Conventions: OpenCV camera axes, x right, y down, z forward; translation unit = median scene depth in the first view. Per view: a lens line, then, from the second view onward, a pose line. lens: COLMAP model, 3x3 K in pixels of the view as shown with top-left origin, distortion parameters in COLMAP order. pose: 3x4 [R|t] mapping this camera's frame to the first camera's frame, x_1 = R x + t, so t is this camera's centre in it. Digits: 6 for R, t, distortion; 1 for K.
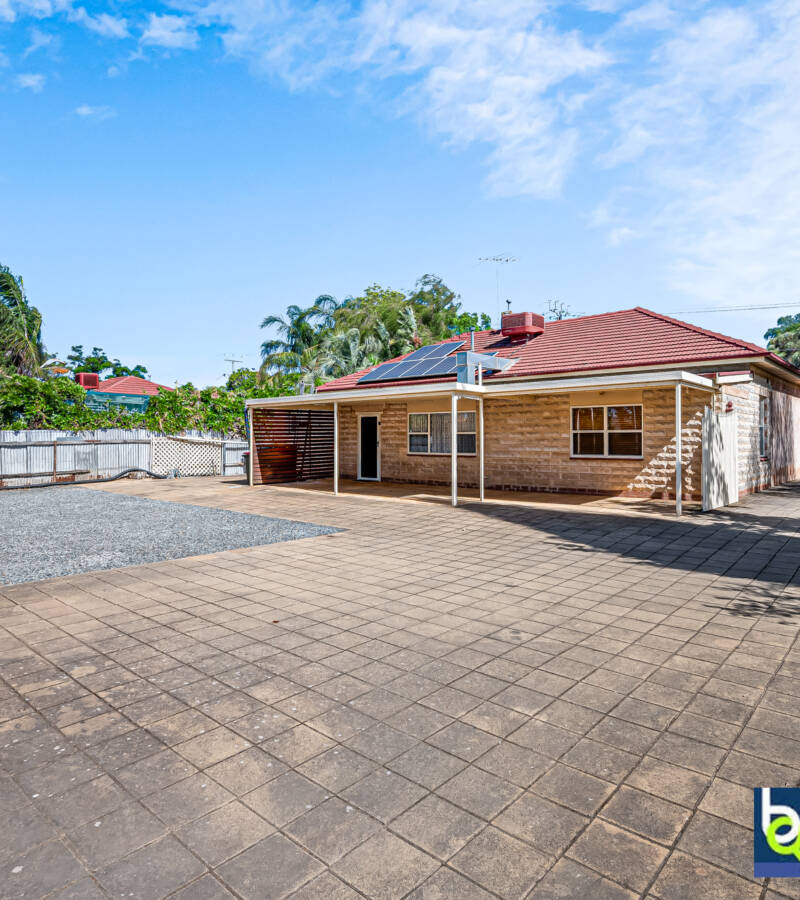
lens RADIAL K [[586.3, 0, 400.0], [0, 586.3, 450.0], [0, 0, 1]] dist [-0.001235, -0.001254]
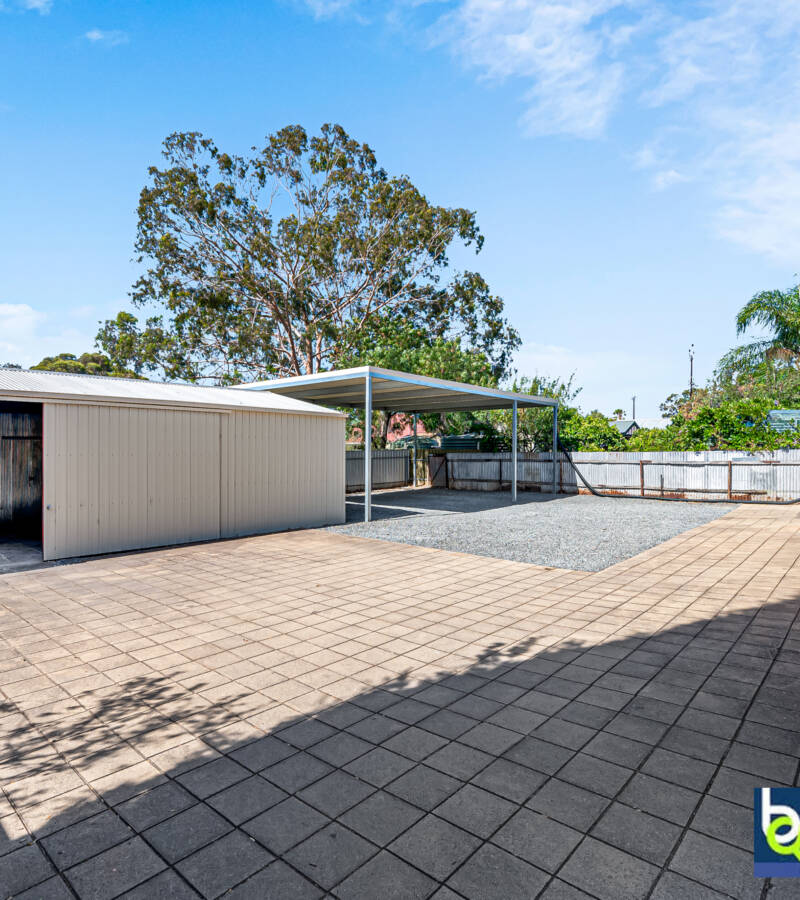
lens RADIAL K [[544.1, 0, 403.5], [0, 544.1, 452.5], [0, 0, 1]] dist [-0.000028, 0.001265]
pose [[0.003172, 0.003592, -0.999989, 0.424967], [-0.022472, 0.999741, 0.003519, -0.022101], [0.999742, 0.022460, 0.003252, 0.420193]]
